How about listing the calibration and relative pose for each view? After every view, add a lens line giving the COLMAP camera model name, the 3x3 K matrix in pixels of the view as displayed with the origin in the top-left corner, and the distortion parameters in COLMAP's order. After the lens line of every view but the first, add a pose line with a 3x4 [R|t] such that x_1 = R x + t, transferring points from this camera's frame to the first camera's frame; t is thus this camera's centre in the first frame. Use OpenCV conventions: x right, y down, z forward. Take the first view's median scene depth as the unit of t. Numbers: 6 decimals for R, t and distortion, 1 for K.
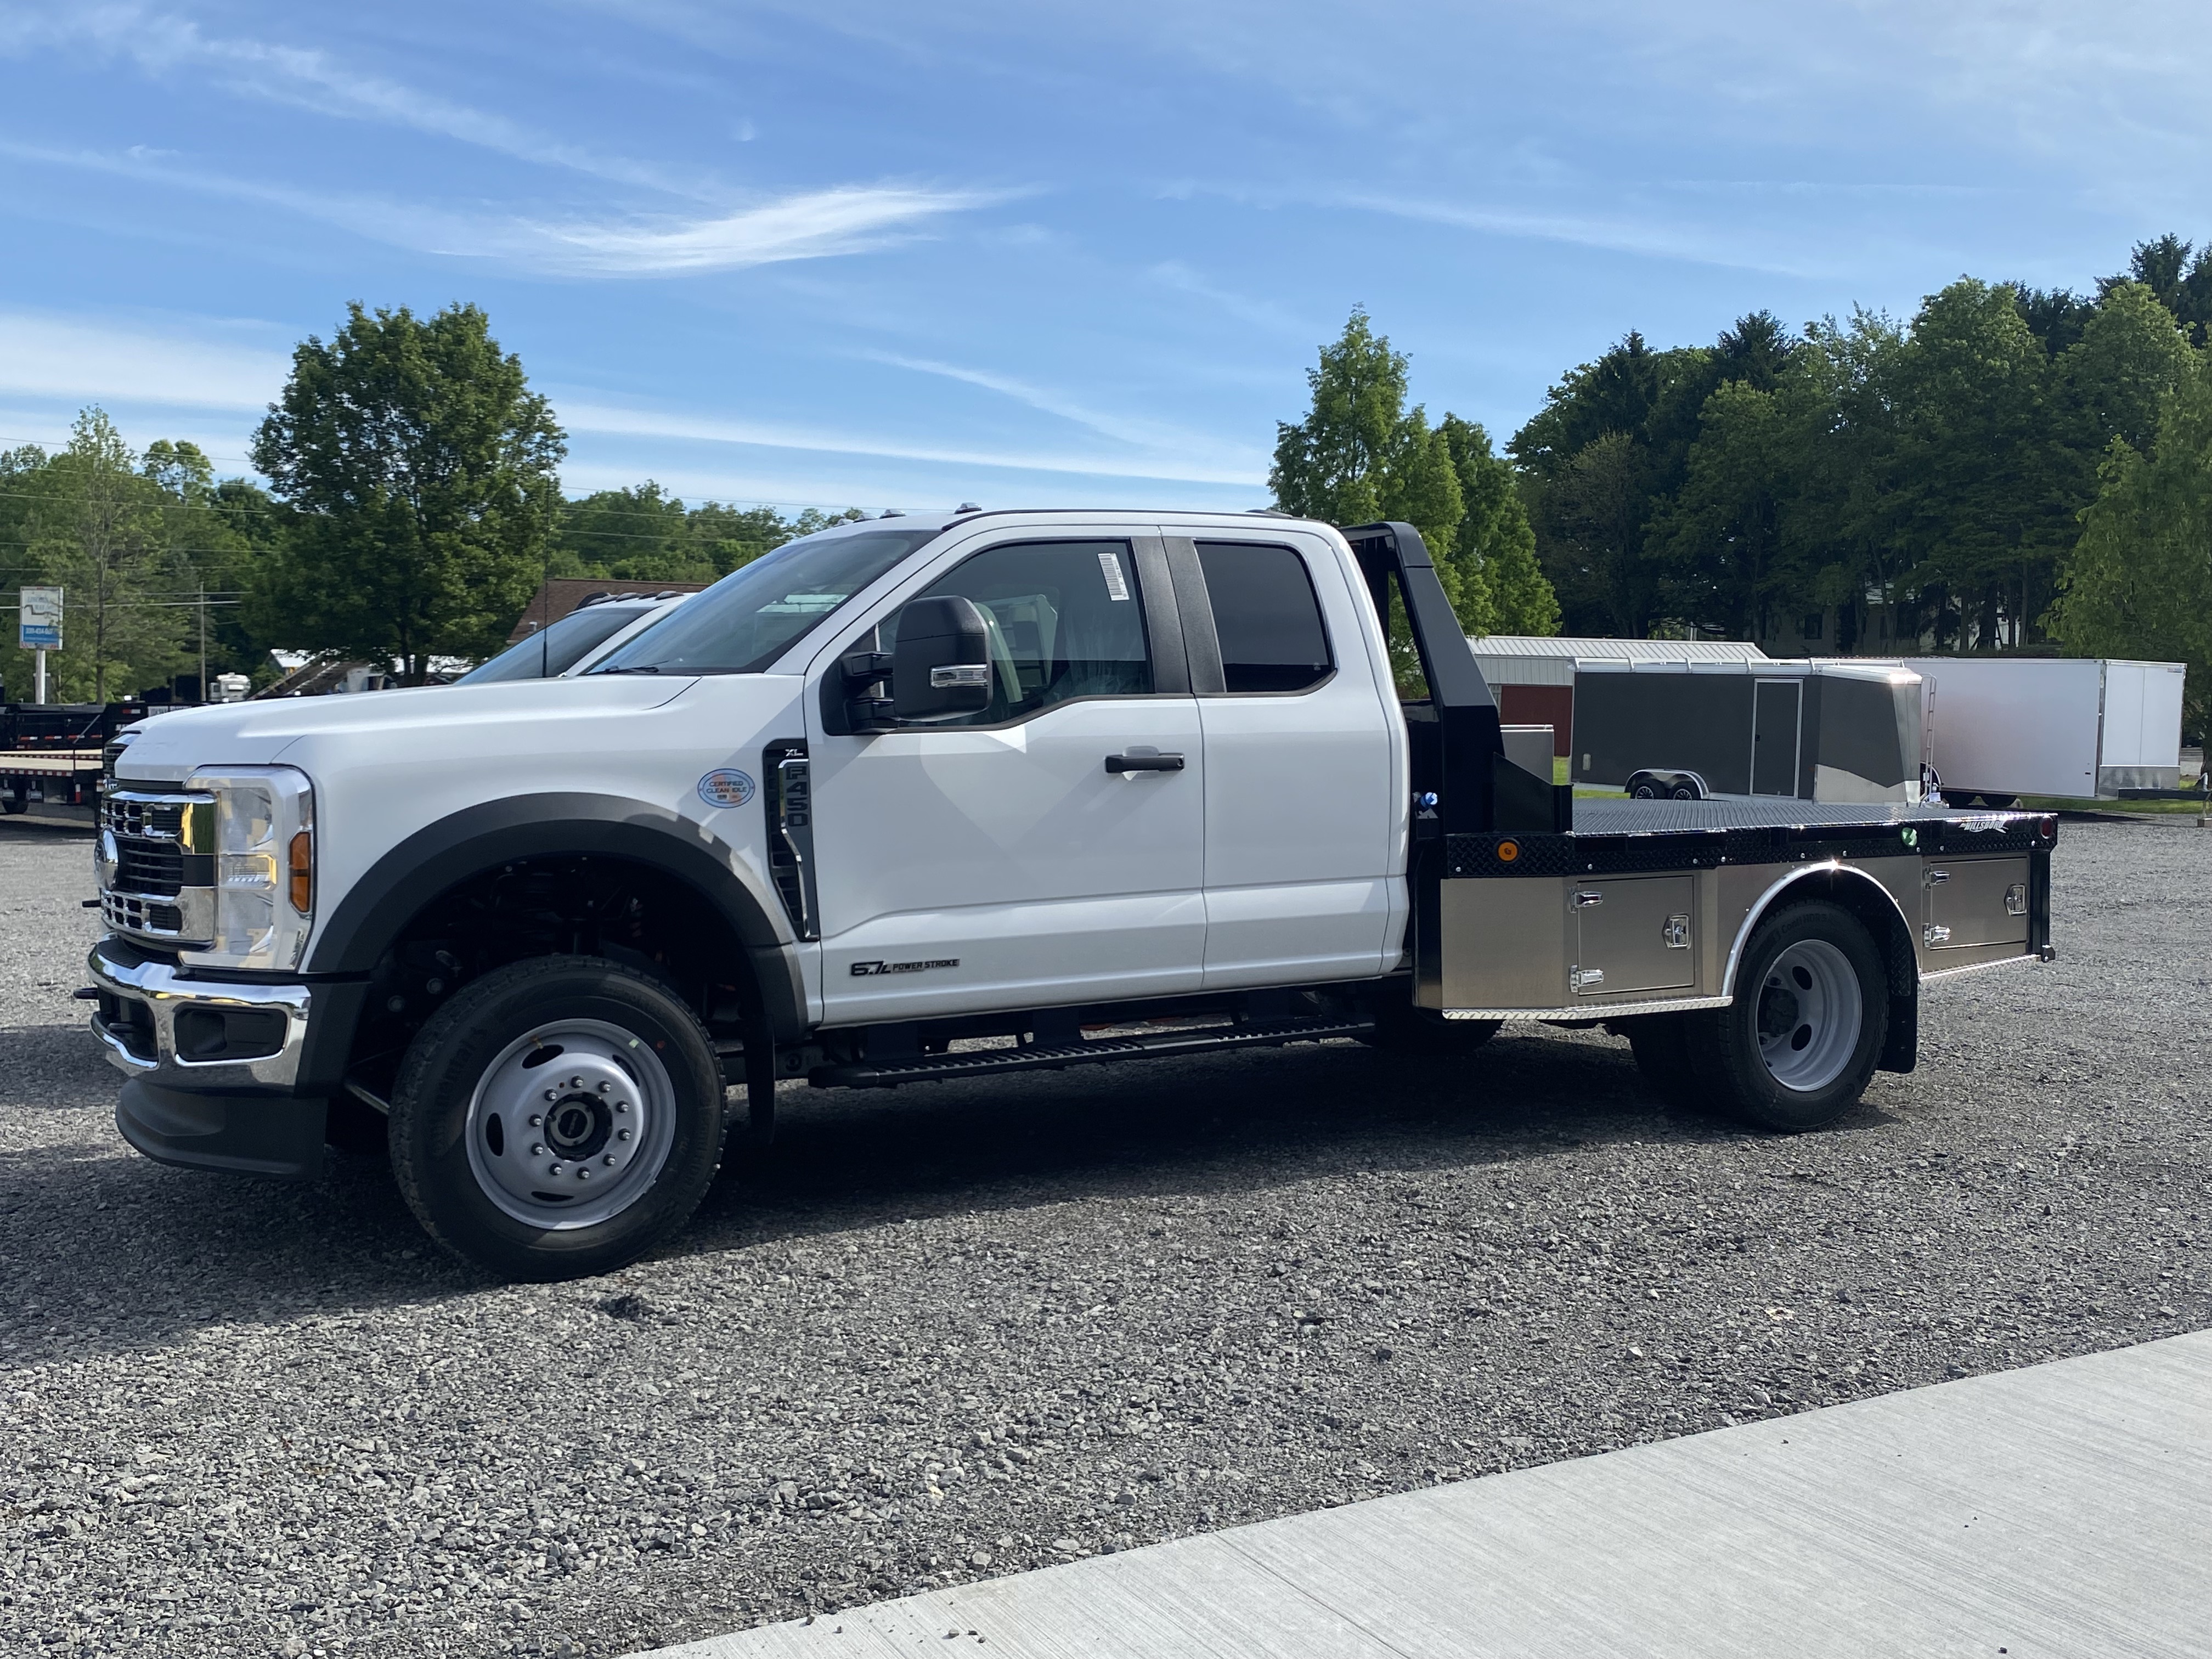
lens RADIAL K [[2036.3, 0, 1111.1], [0, 2036.3, 840.6], [0, 0, 1]] dist [0.163244, -0.431148]
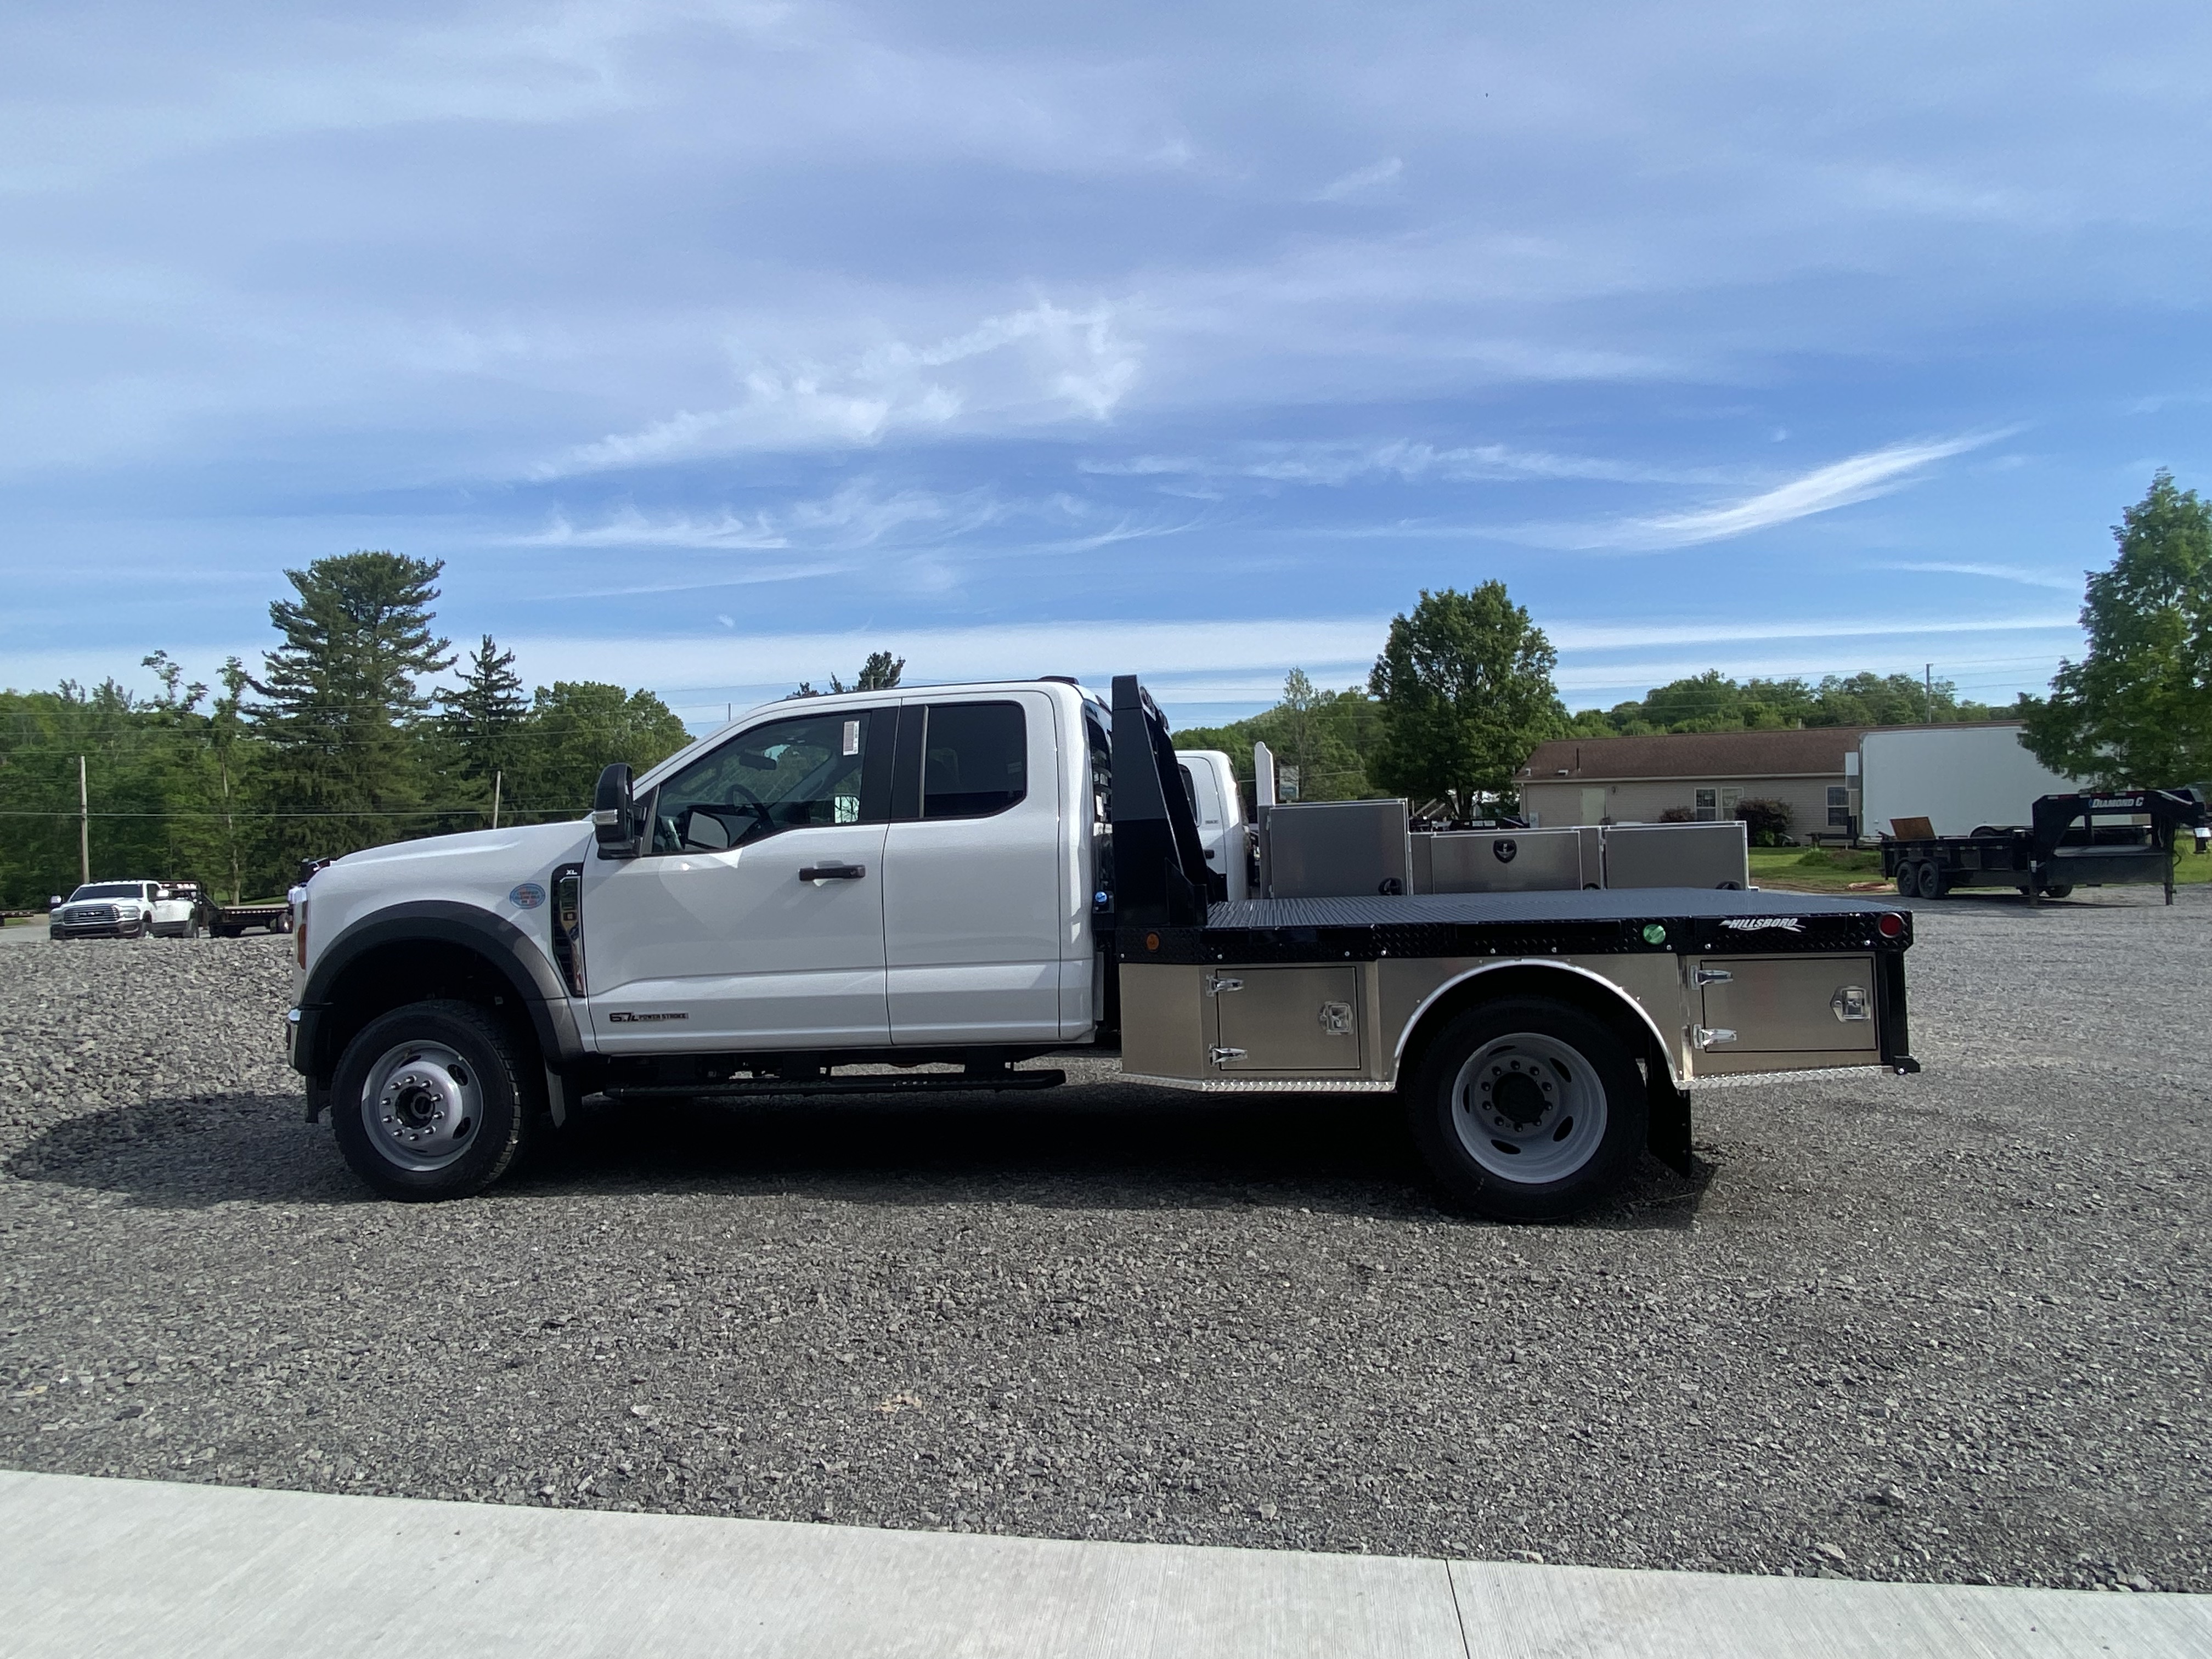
lens RADIAL K [[1241.8, 0, 1092.7], [0, 1241.8, 789.9], [0, 0, 1]] dist [0.053771, -0.045765]
pose [[0.796606, -0.052239, -0.602238, 0.598633], [-0.002809, 0.995928, -0.090104, -0.017205], [0.604493, 0.073469, 0.793216, 0.398217]]
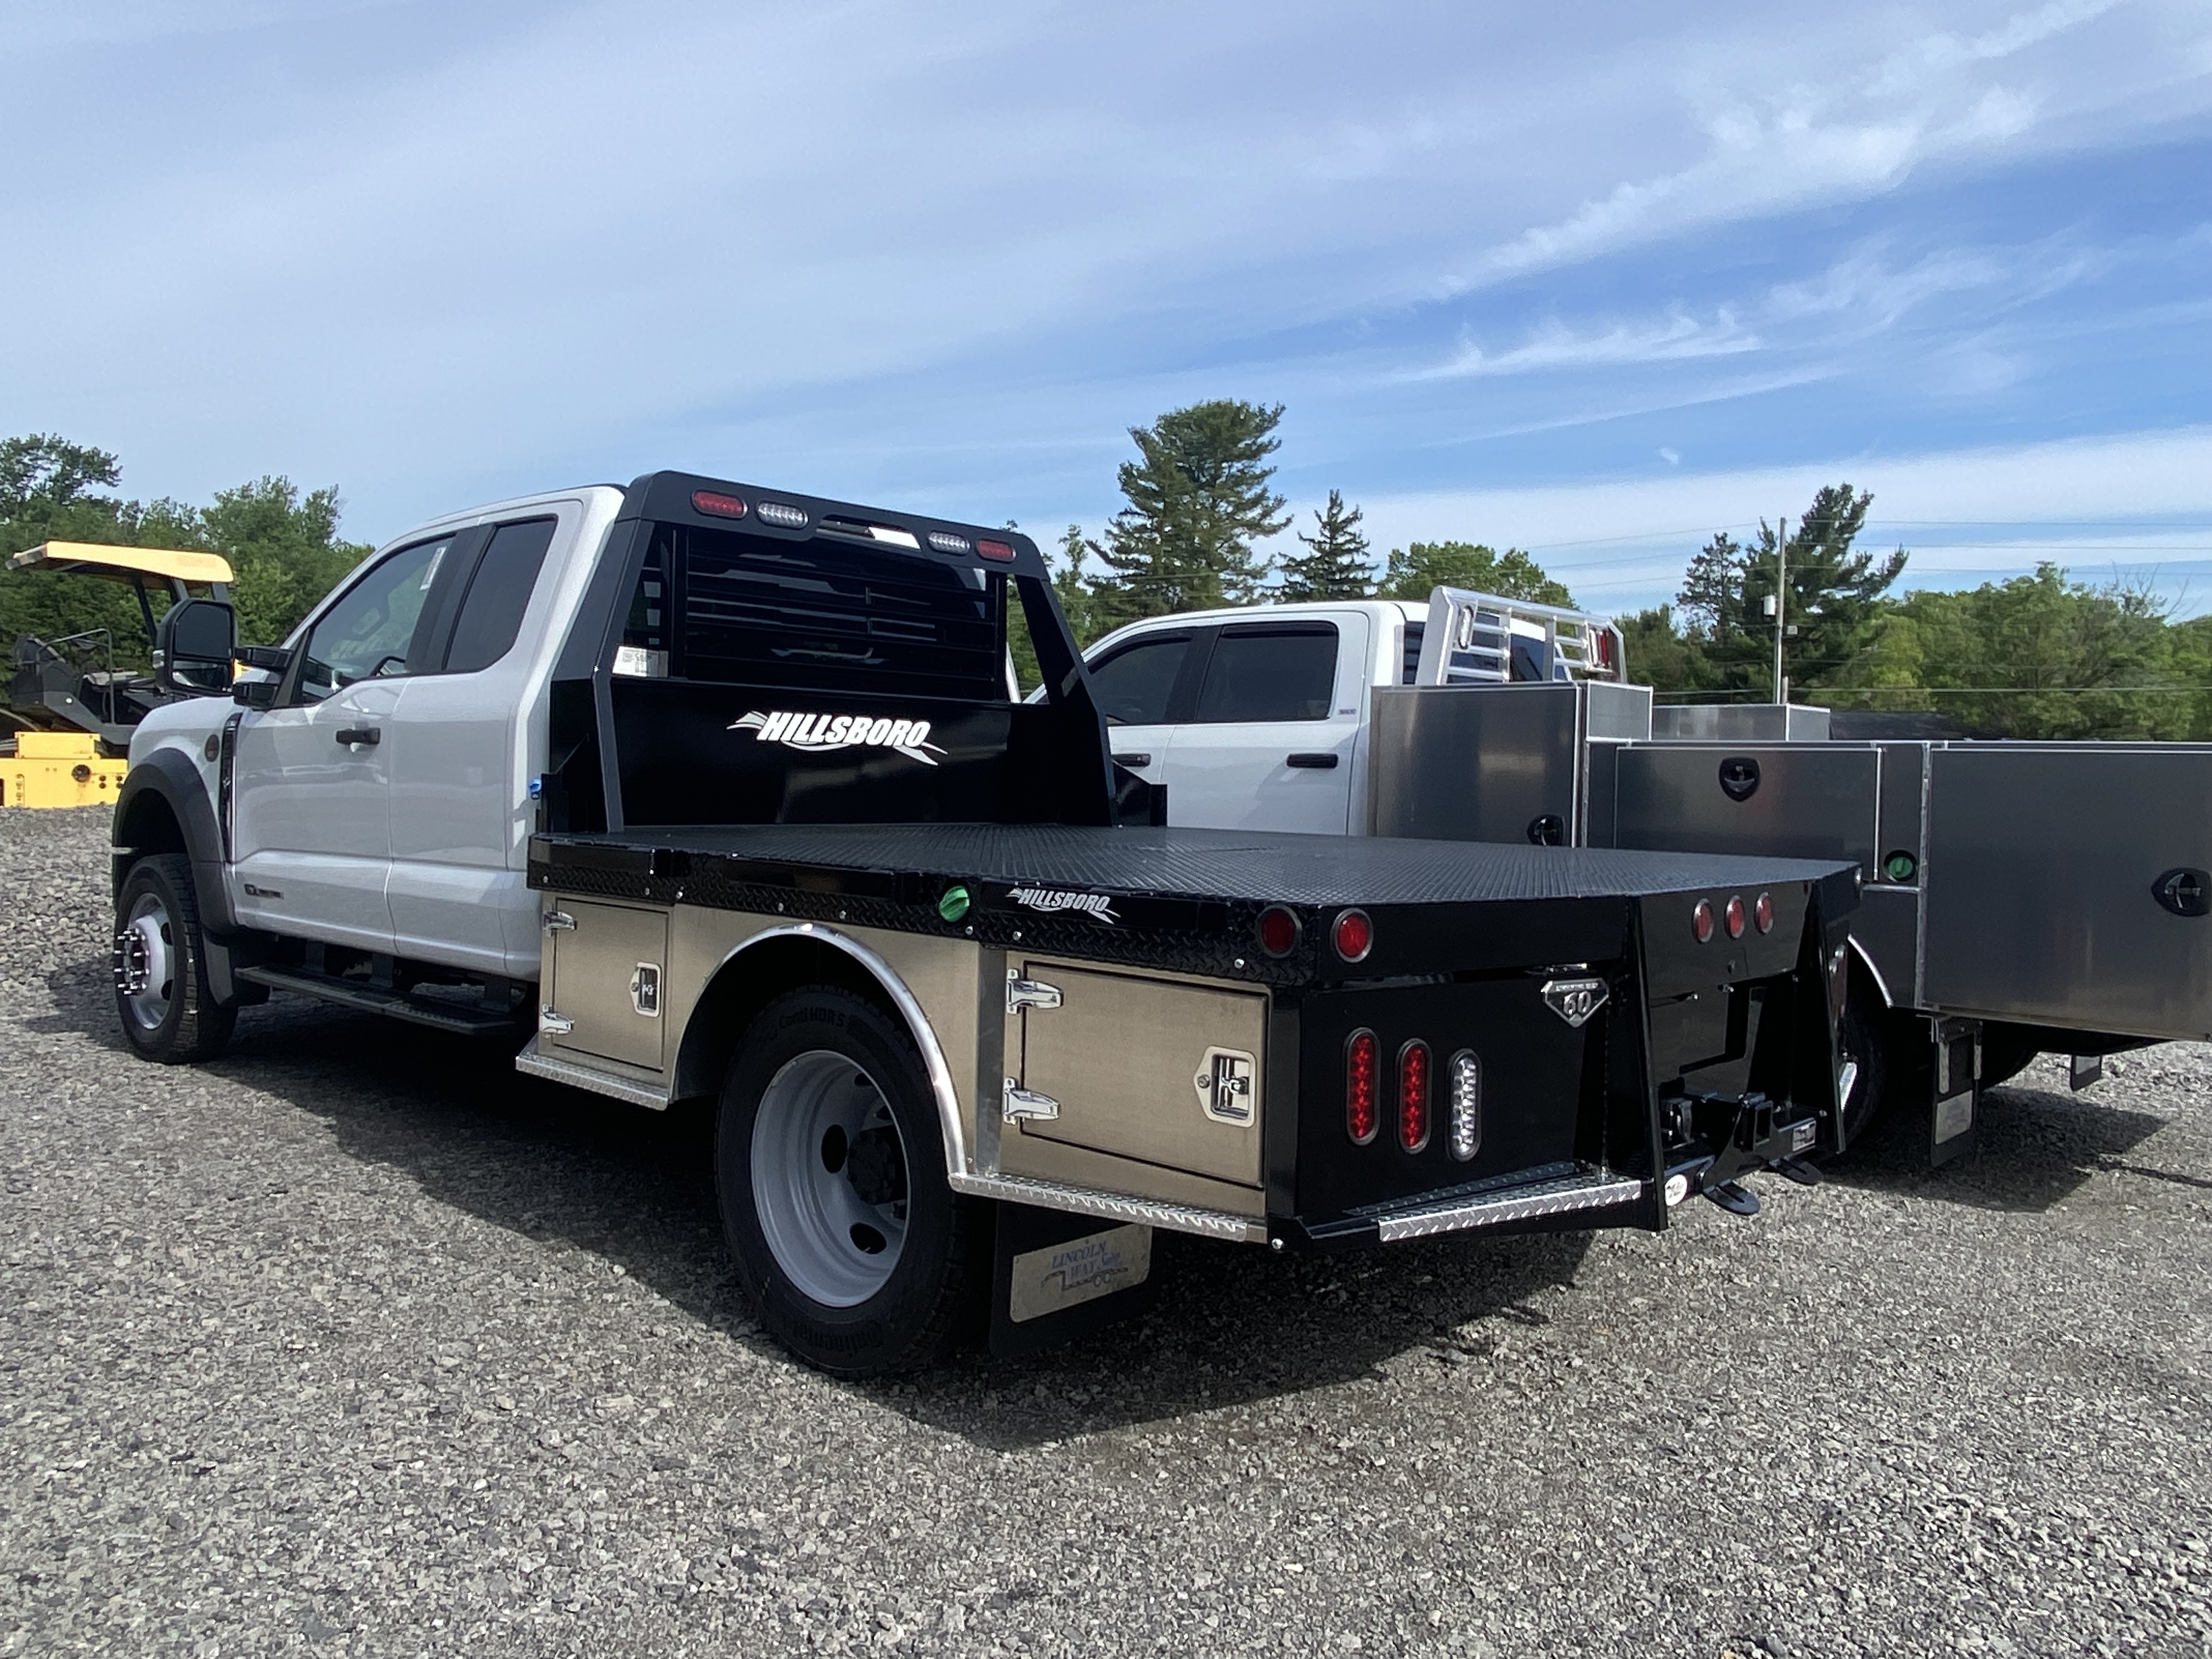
lens RADIAL K [[1613.6, 0, 1112.9], [0, 1613.6, 740.1], [0, 0, 1]] dist [0.060892, -0.096429]
pose [[0.310753, -0.002949, -0.950486, 0.891834], [-0.076367, 0.996685, -0.028060, -0.039407], [0.947418, 0.081305, 0.309498, 1.008940]]
